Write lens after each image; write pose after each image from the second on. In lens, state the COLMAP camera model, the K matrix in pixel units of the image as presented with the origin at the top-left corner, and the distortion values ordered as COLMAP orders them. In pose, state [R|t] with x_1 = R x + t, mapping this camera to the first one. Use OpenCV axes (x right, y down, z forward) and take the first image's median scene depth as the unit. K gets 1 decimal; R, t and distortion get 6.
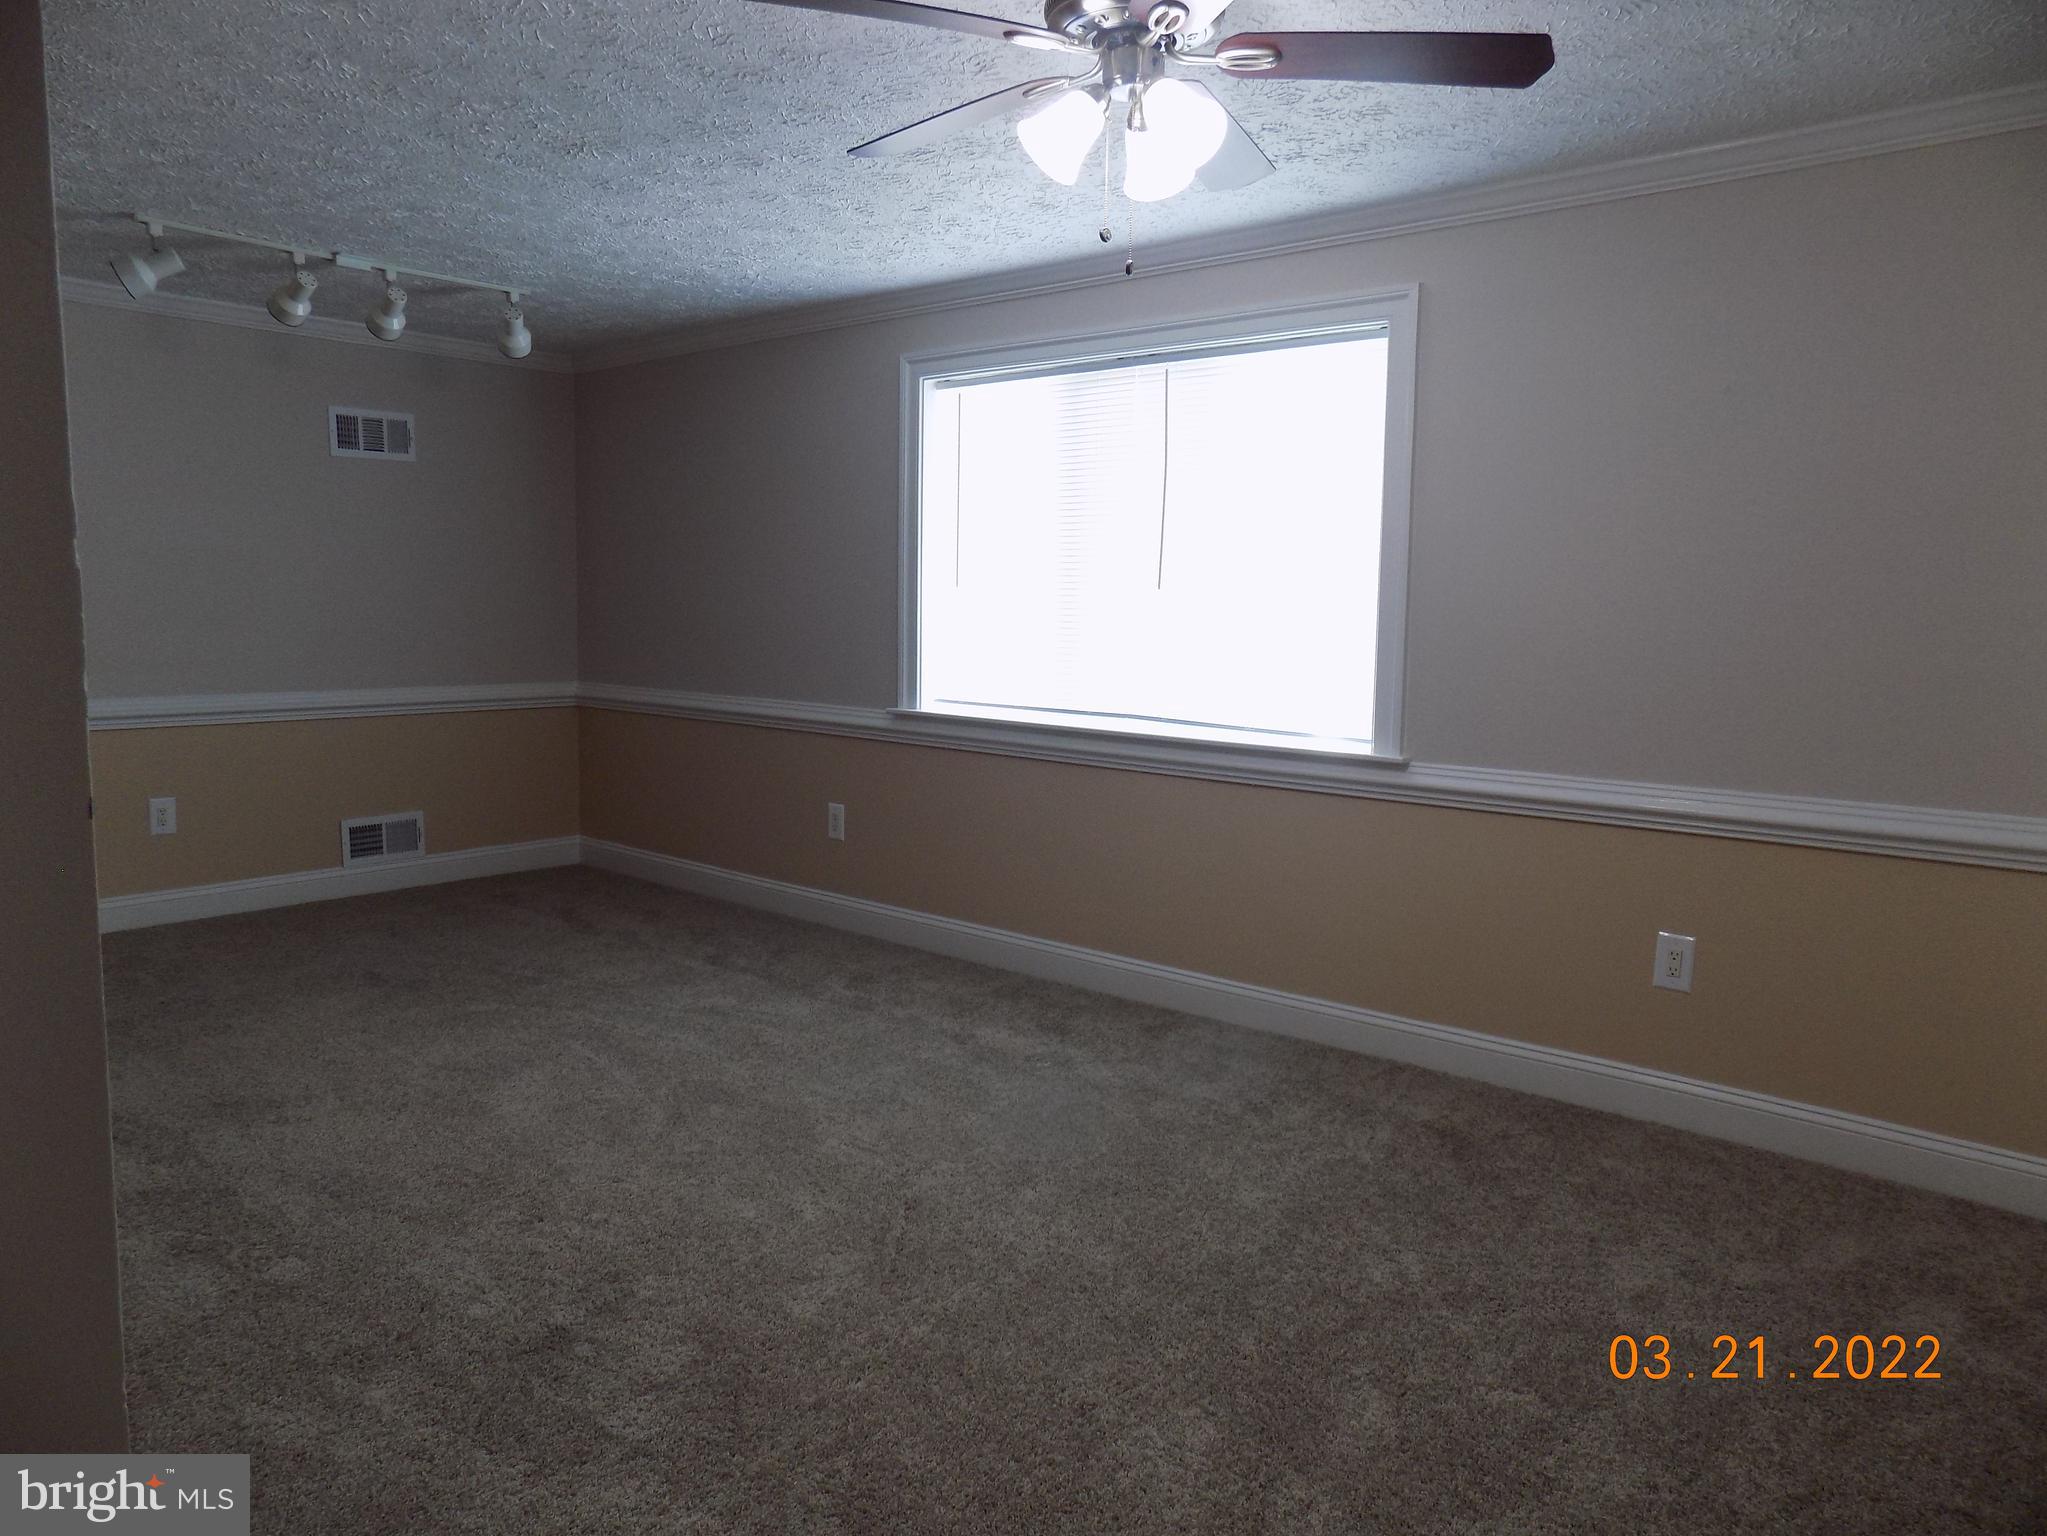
lens RADIAL K [[1374.6, 0, 1028.5], [0, 1374.6, 760.7], [0, 0, 1]] dist [-0.080110, 0.076115]
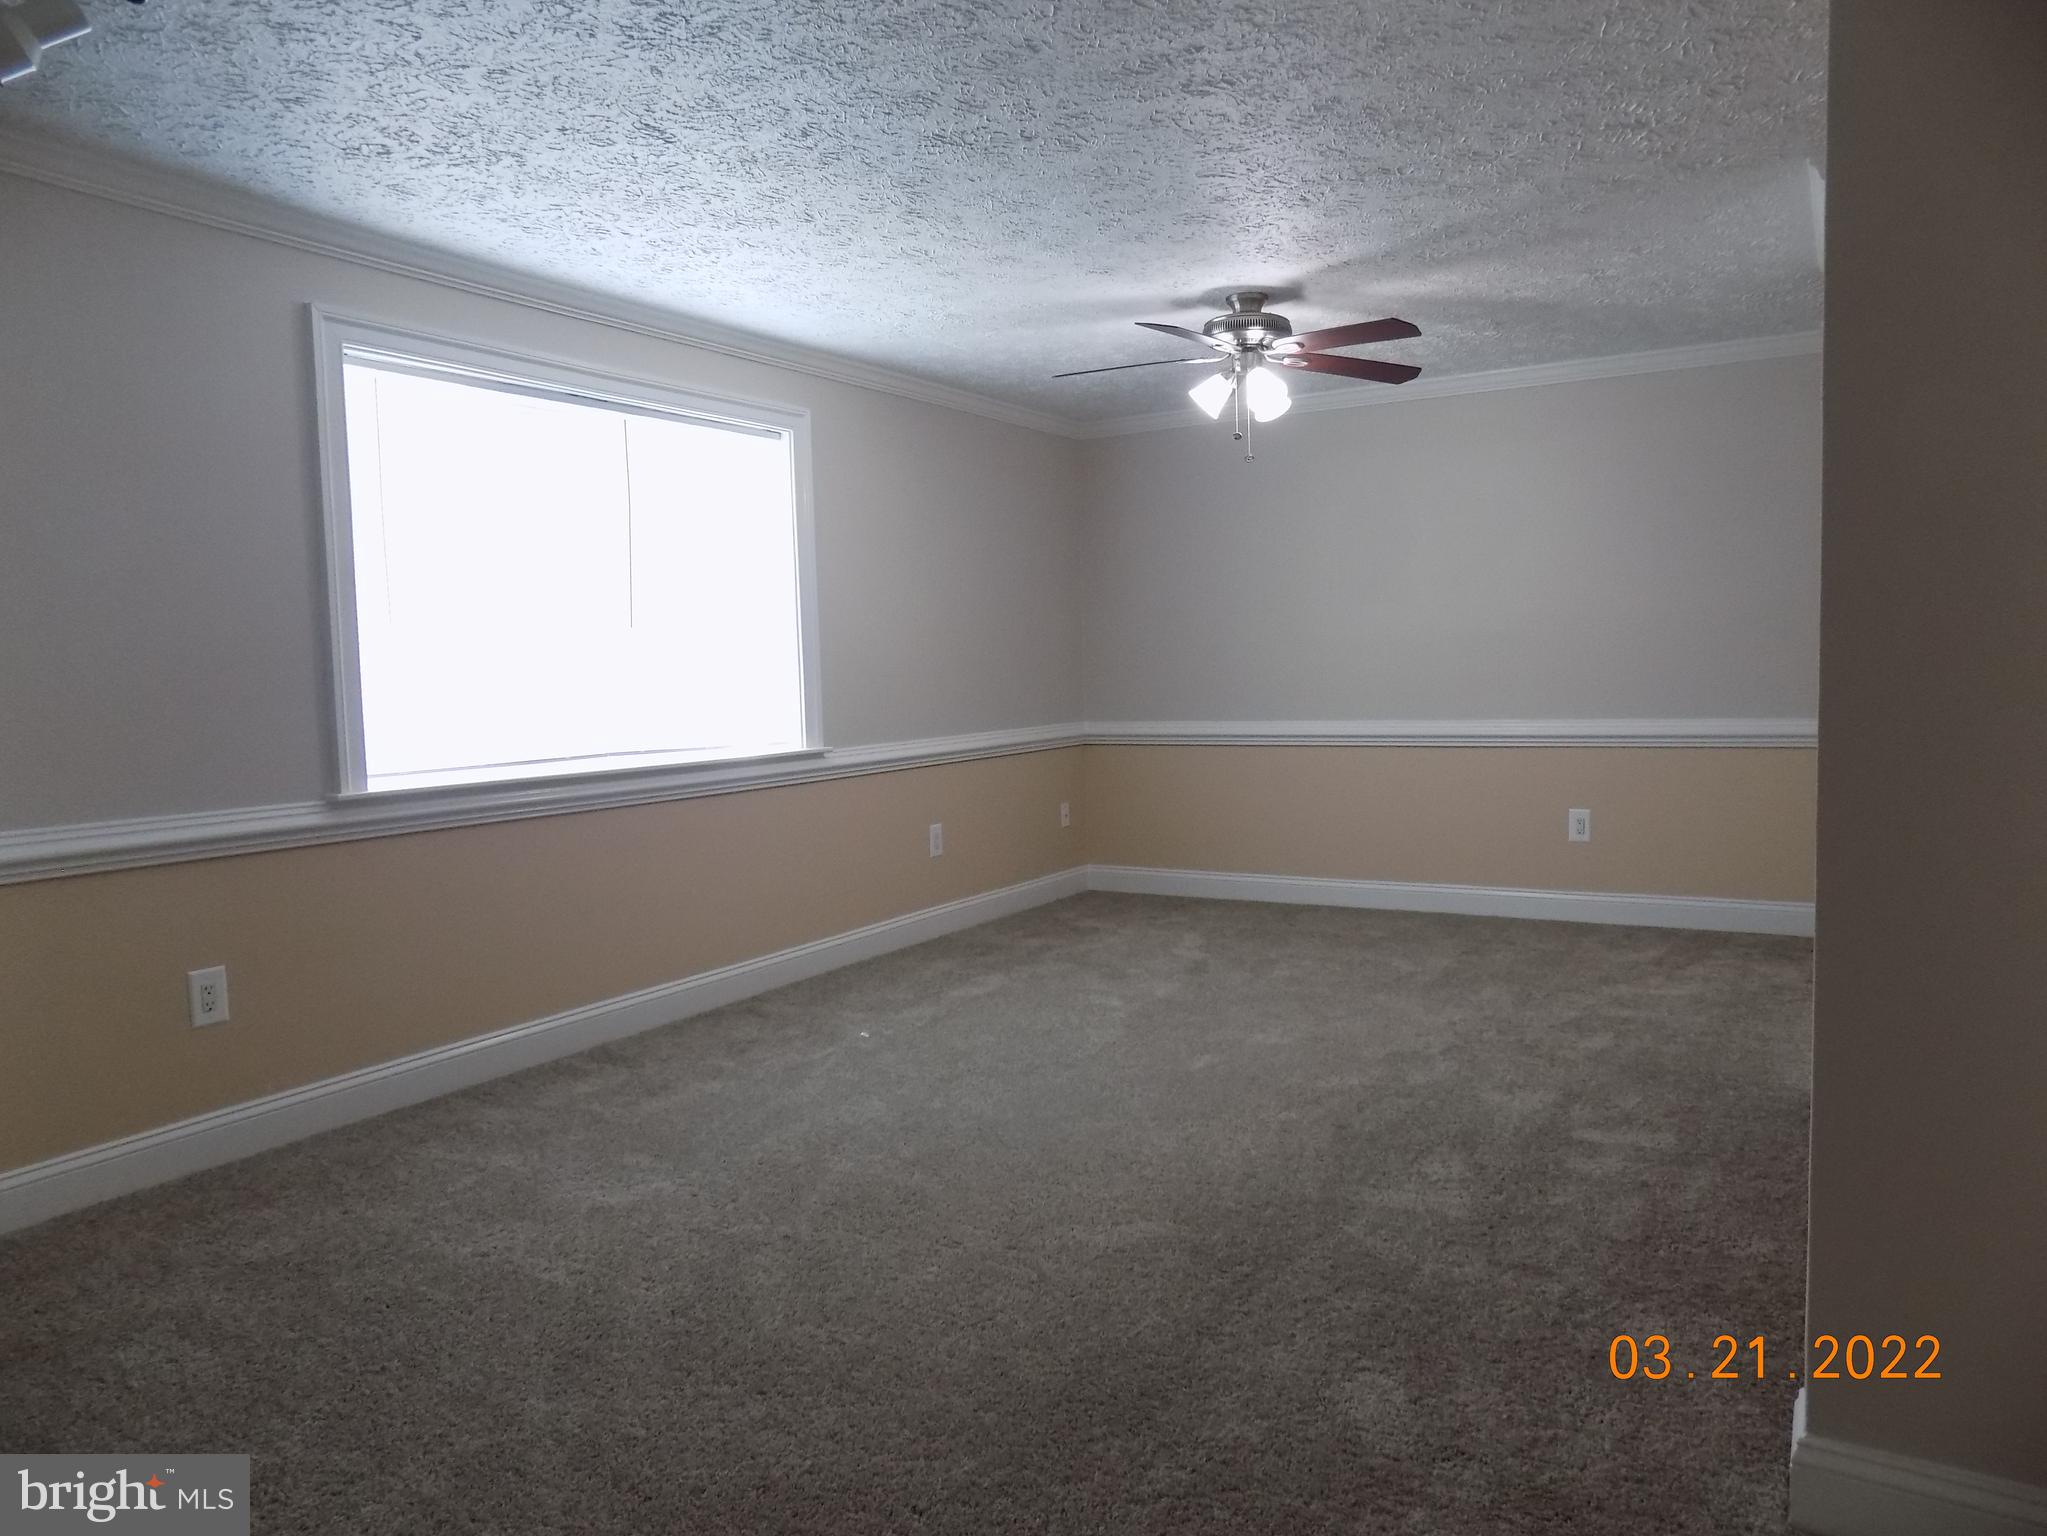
lens RADIAL K [[1374.6, 0, 1028.5], [0, 1374.6, 760.7], [0, 0, 1]] dist [-0.080110, 0.076115]
pose [[-0.154812, -0.091482, 0.983699, -0.959779], [0.126308, 0.985700, 0.111546, -0.100937], [-0.979837, 0.141517, -0.141043, 0.845849]]
